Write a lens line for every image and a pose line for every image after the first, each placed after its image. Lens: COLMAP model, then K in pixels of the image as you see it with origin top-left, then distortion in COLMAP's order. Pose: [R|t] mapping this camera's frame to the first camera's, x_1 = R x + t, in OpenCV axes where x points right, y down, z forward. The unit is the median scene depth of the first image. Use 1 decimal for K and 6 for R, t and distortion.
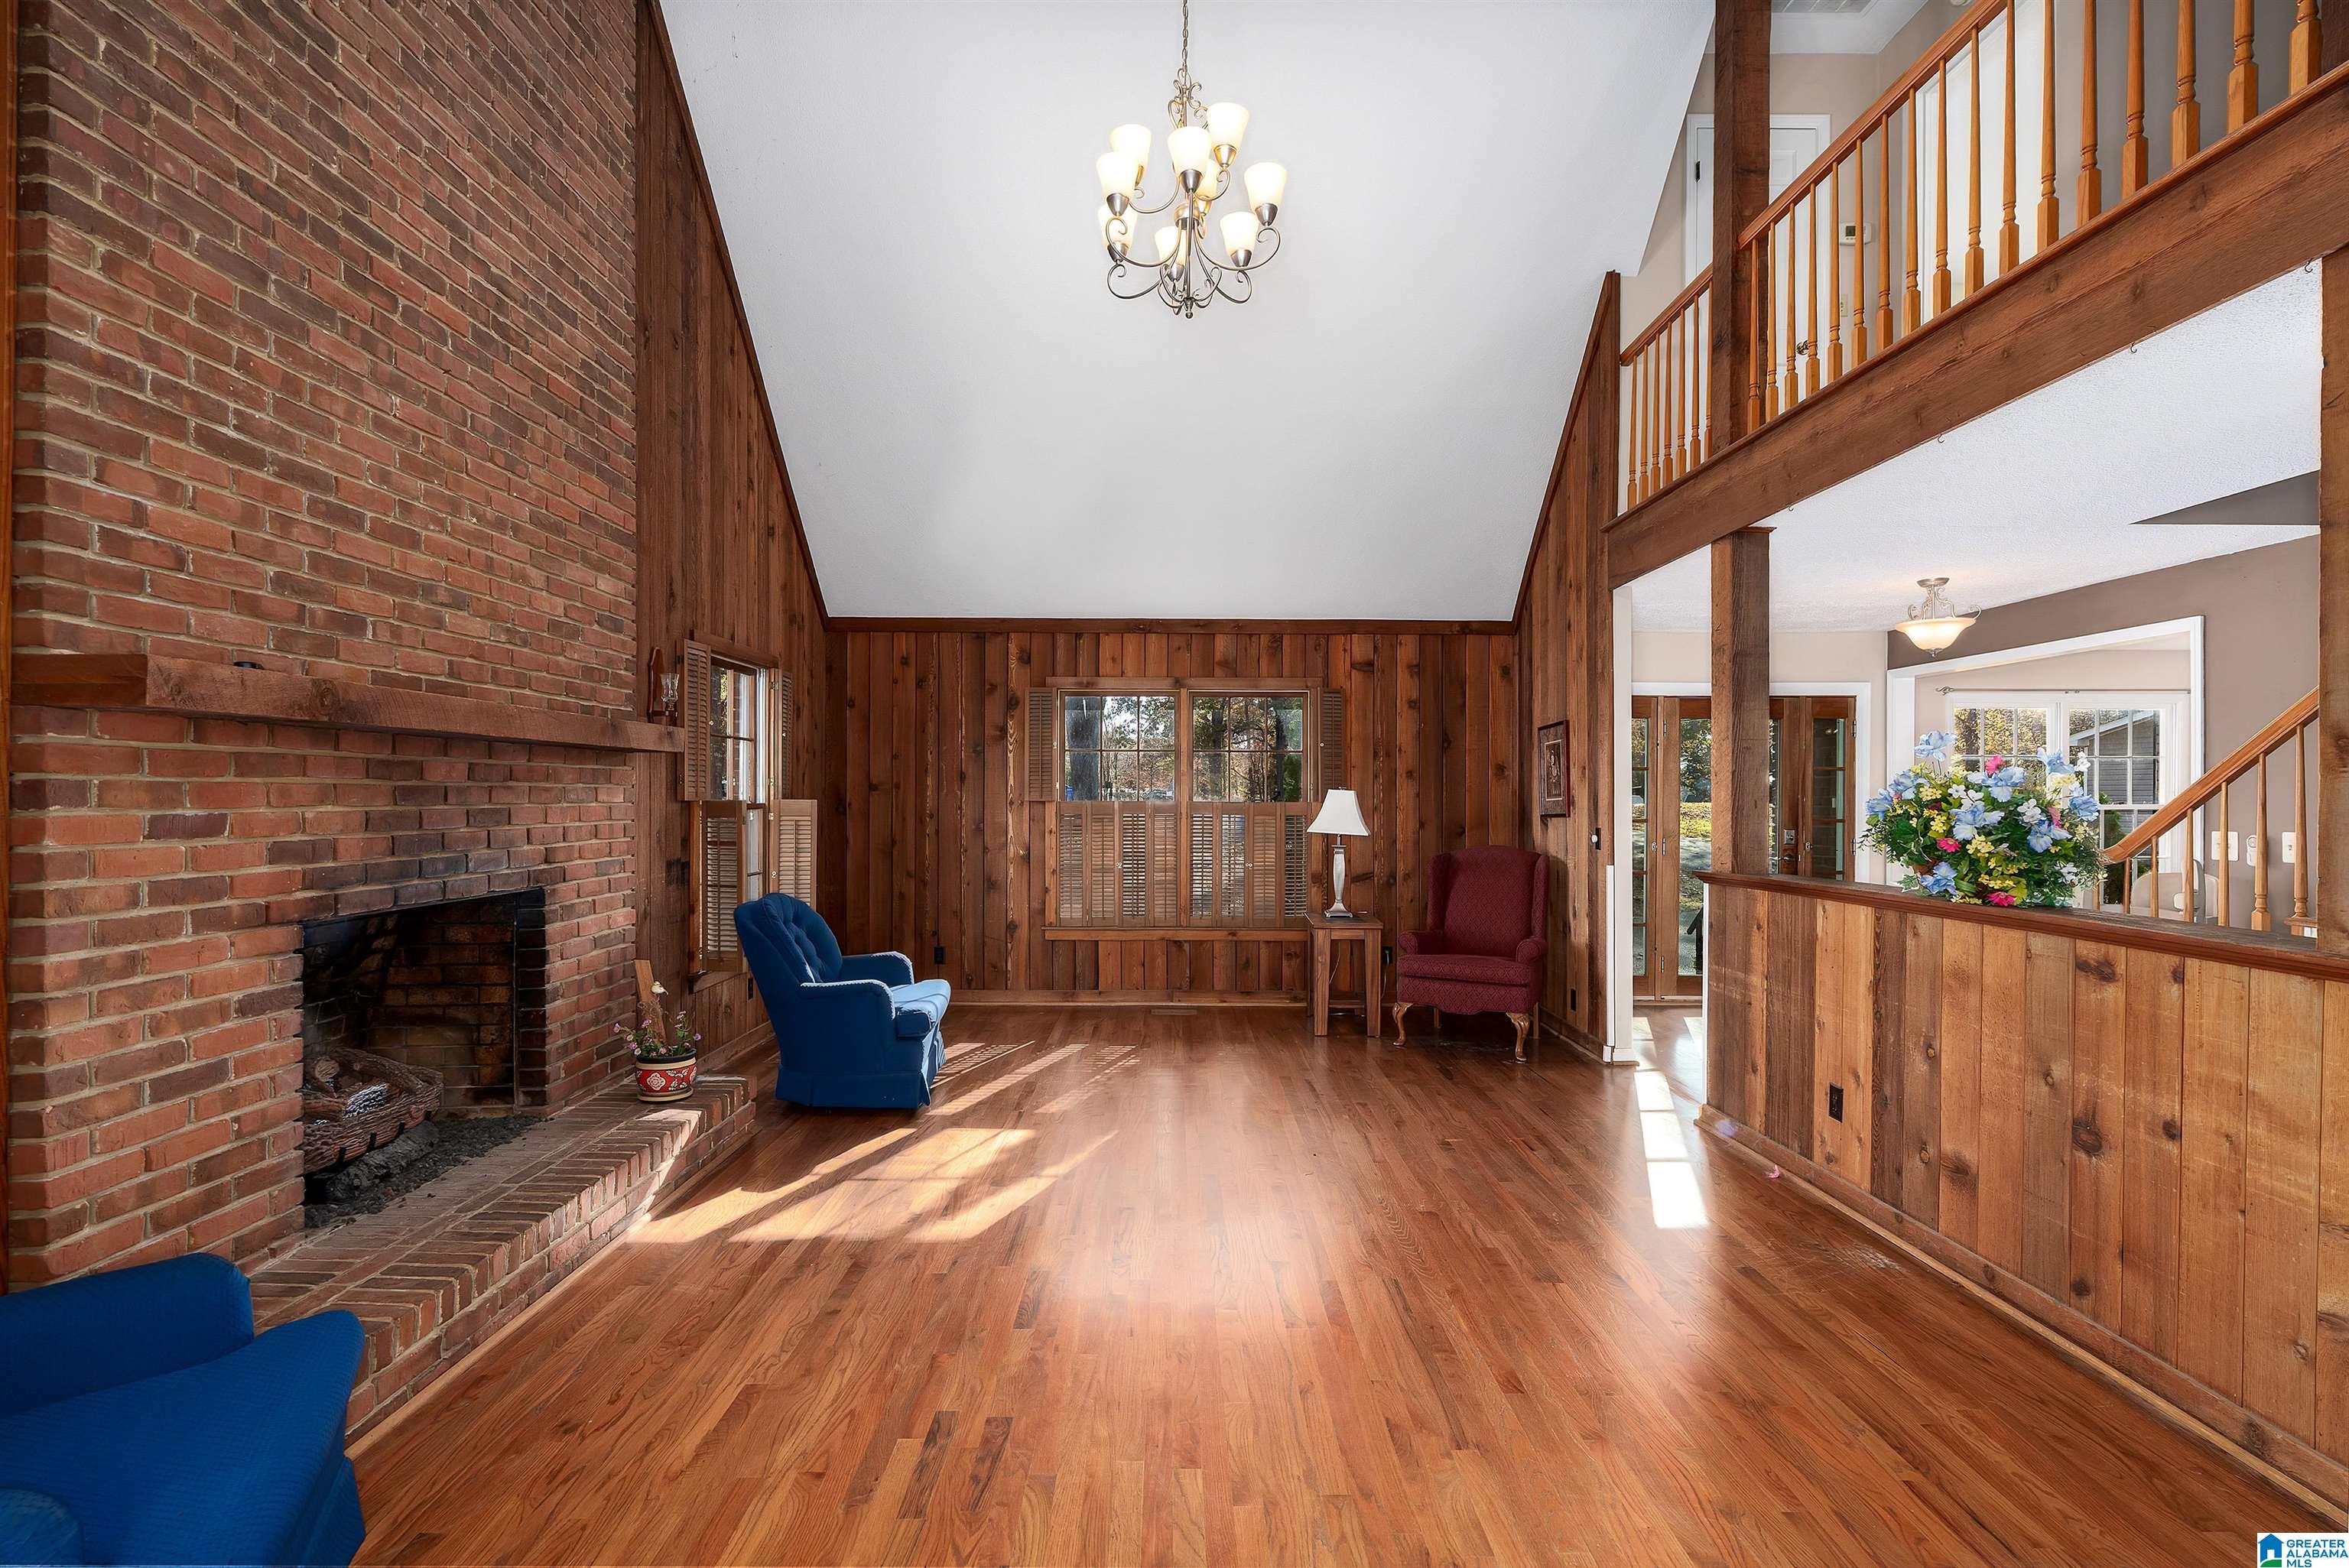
lens RADIAL K [[1068.2, 0, 1176.4], [0, 1068.2, 799.5], [0, 0, 1]] dist [0.001442, 0.000719]
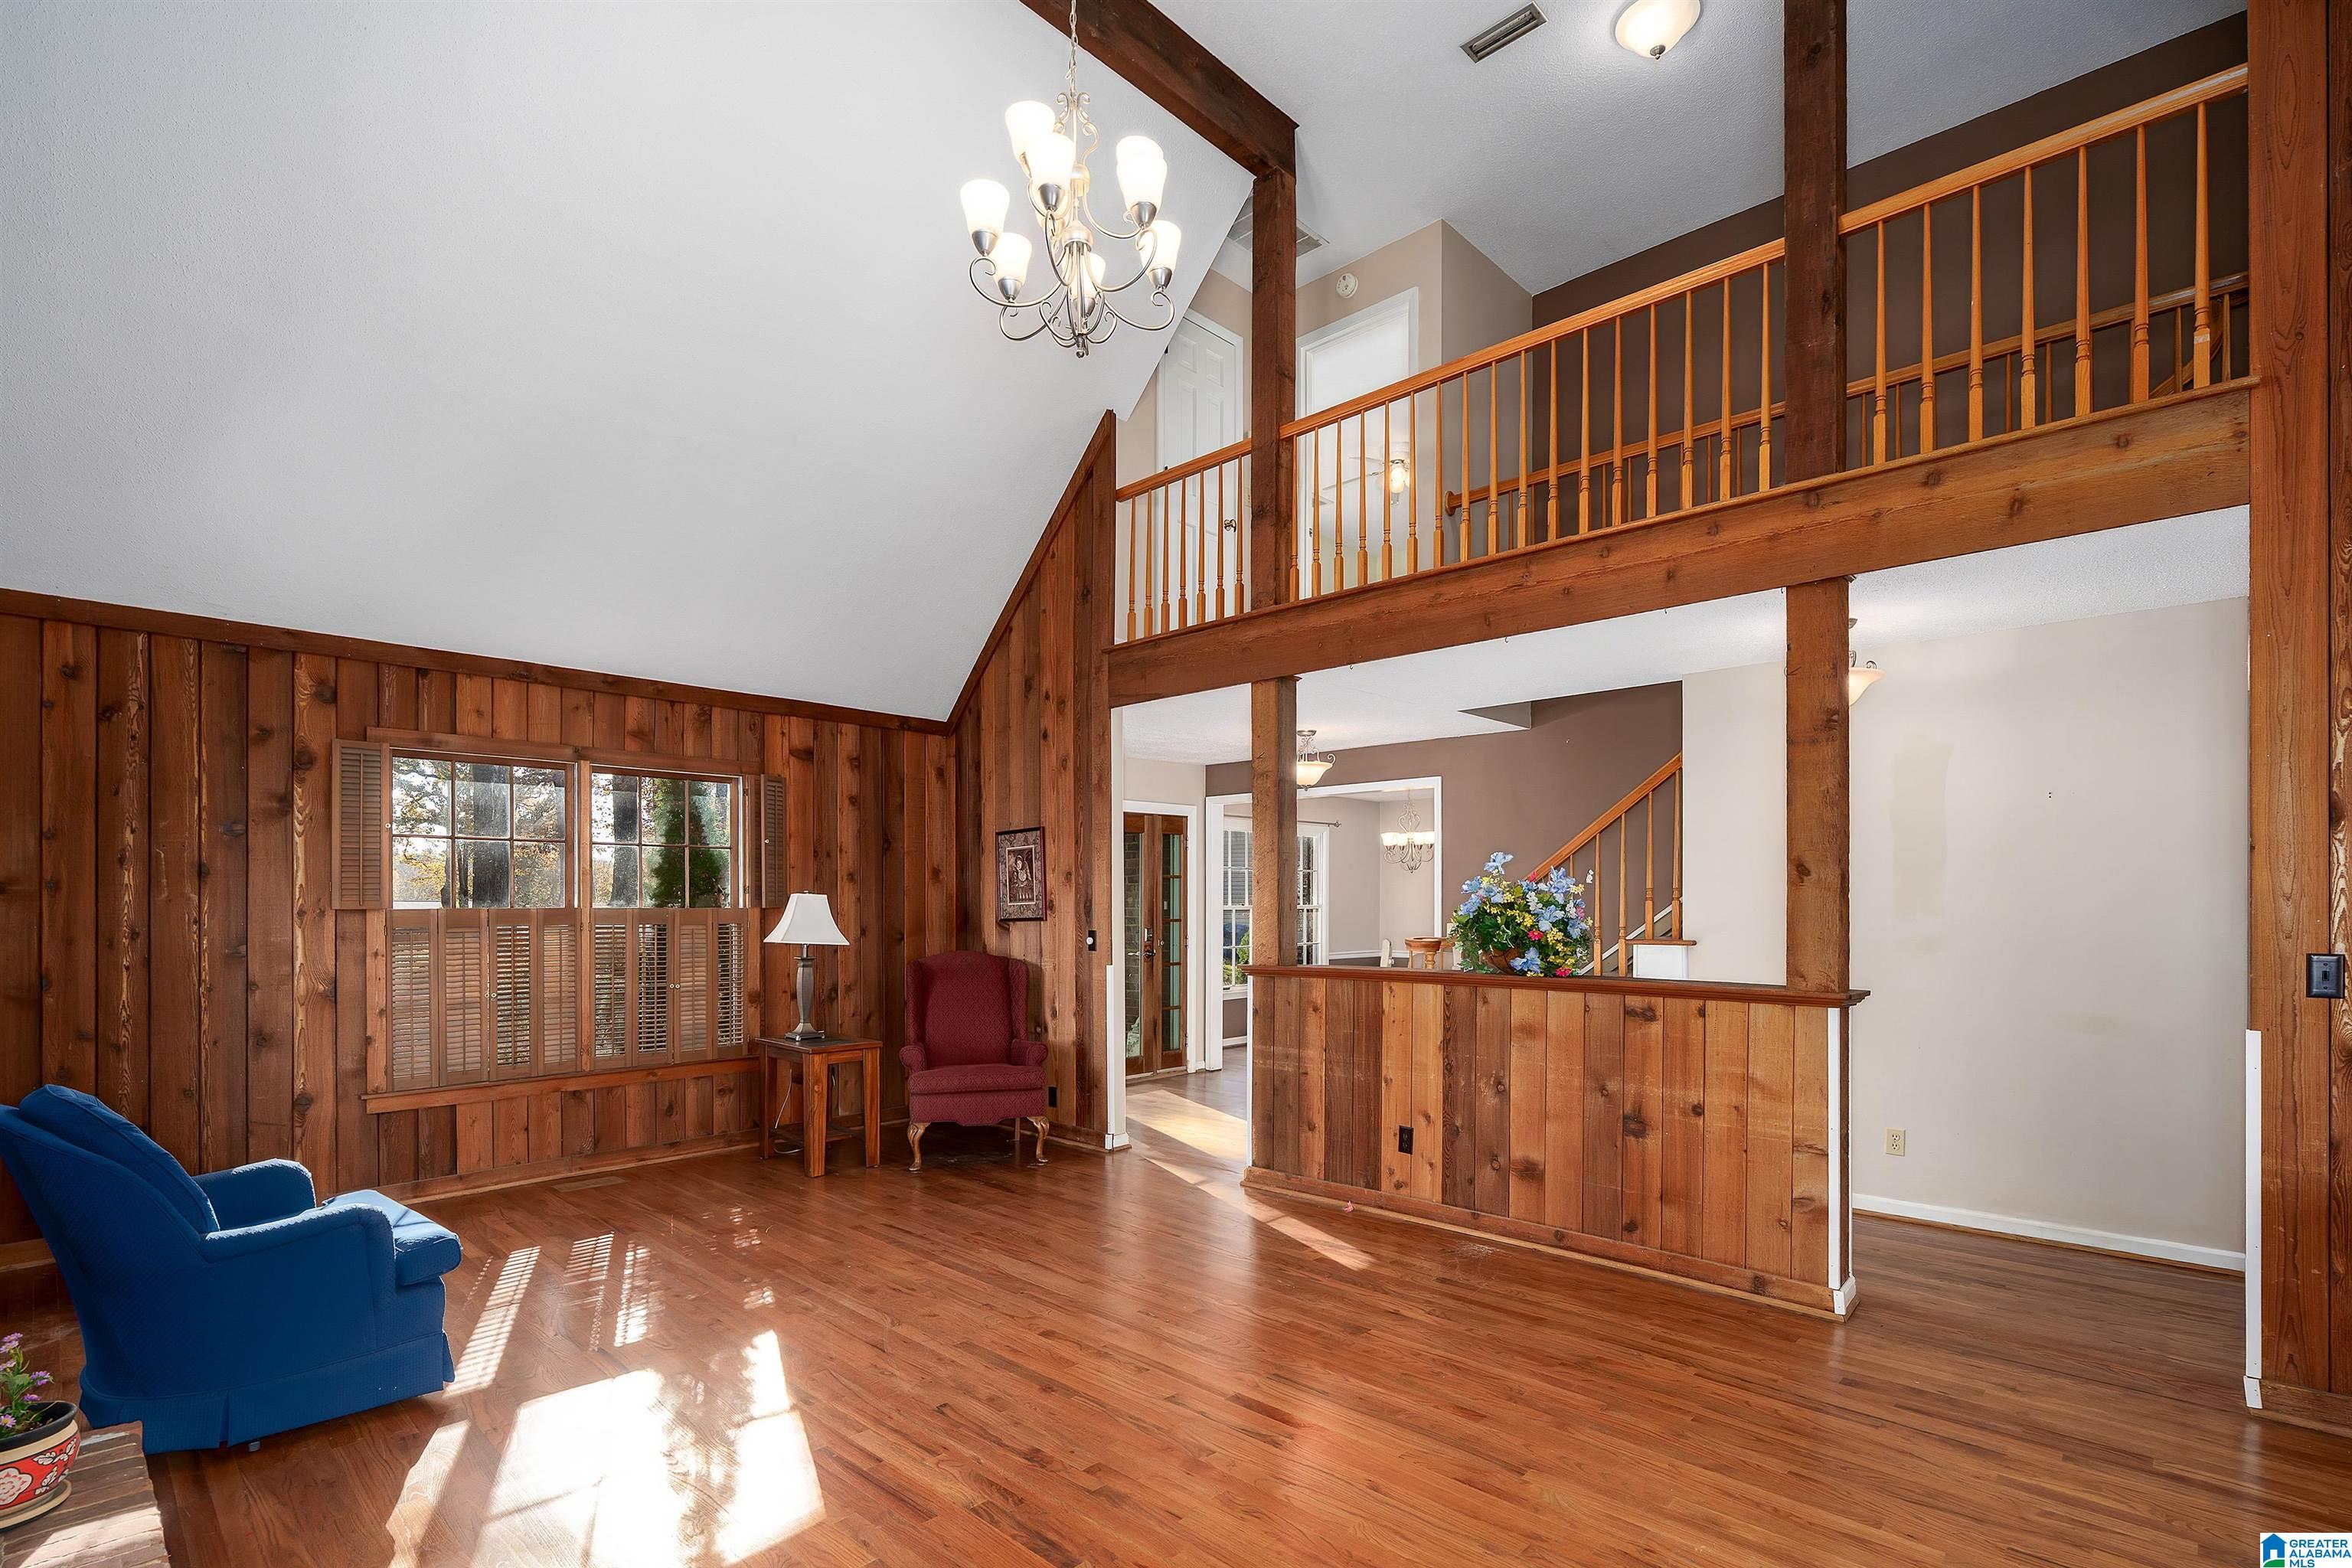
lens RADIAL K [[1105.4, 0, 1178.5], [0, 1105.4, 901.6], [0, 0, 1]] dist [-0.004012, 0.000115]
pose [[0.695235, -0.002836, 0.718777, -0.543347], [0.004432, 0.999990, -0.000341, -0.002019], [-0.718769, 0.003423, 0.695241, 0.288865]]
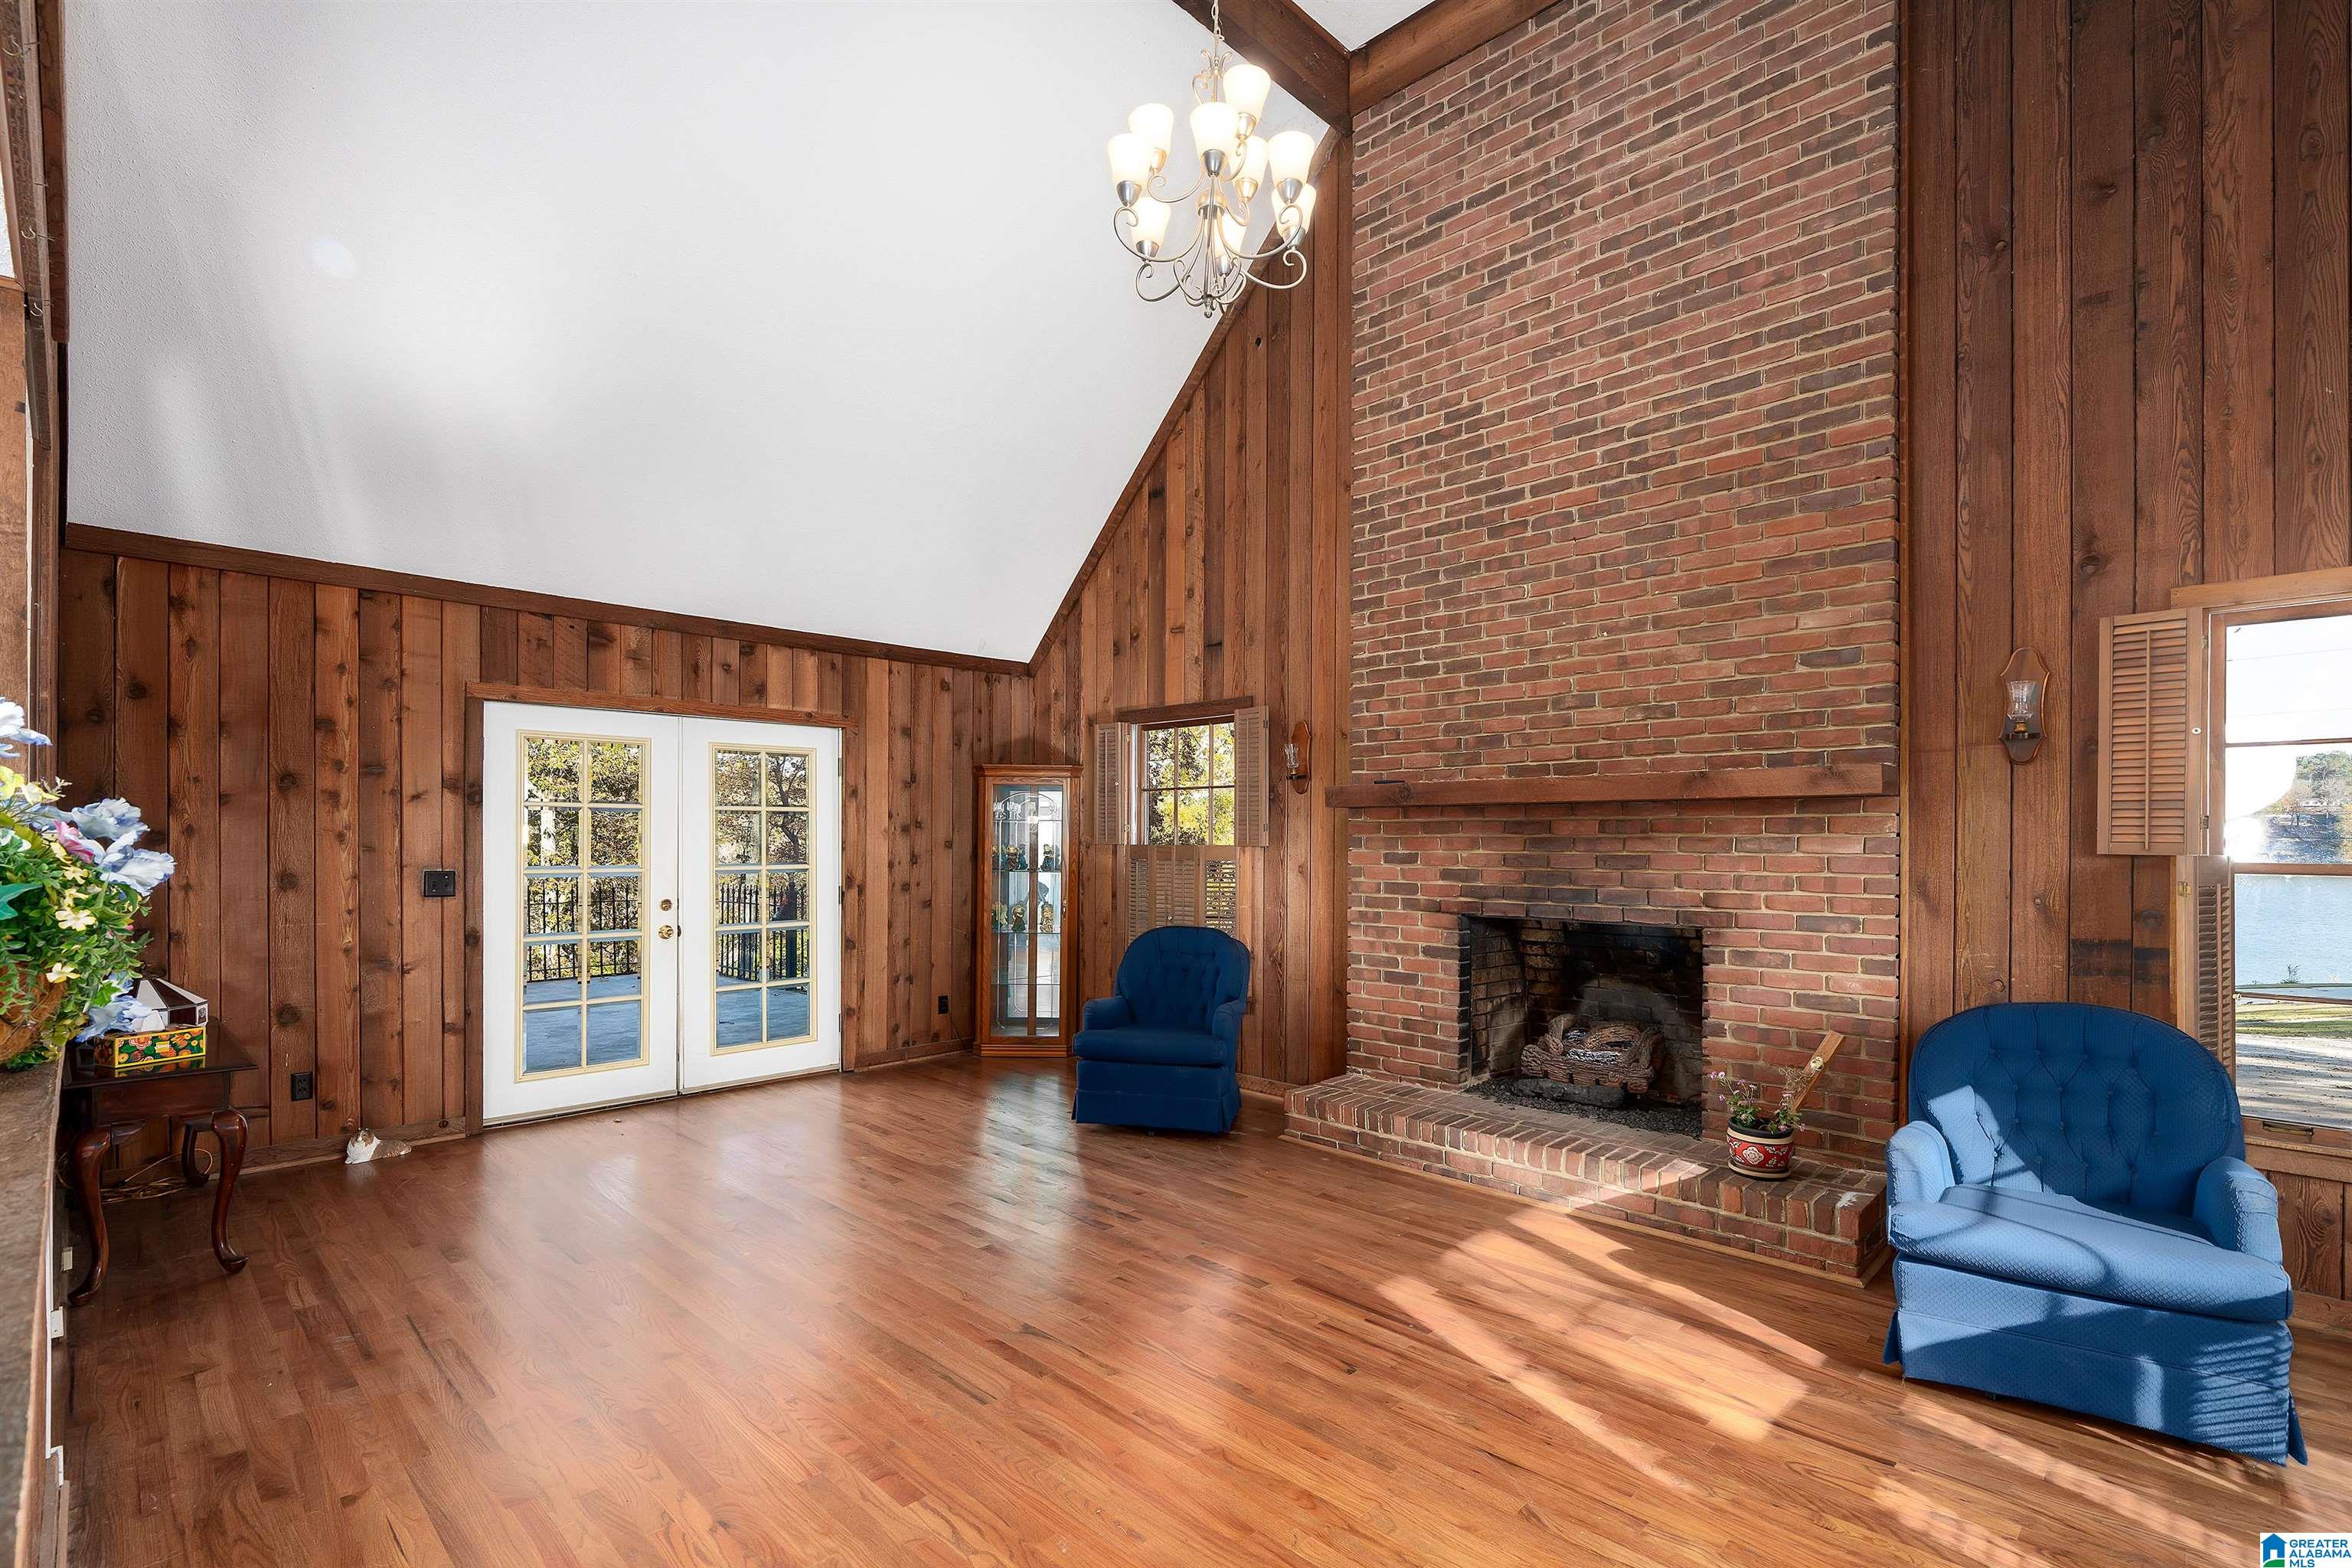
lens RADIAL K [[1072.2, 0, 1177.3], [0, 1072.2, 833.5], [0, 0, 1]] dist [0.000829, 0.000161]
pose [[-0.702387, -0.004660, -0.711780, 0.623231], [-0.004123, 0.999988, -0.002478, -0.011583], [0.711783, 0.001195, -0.702398, 1.498681]]
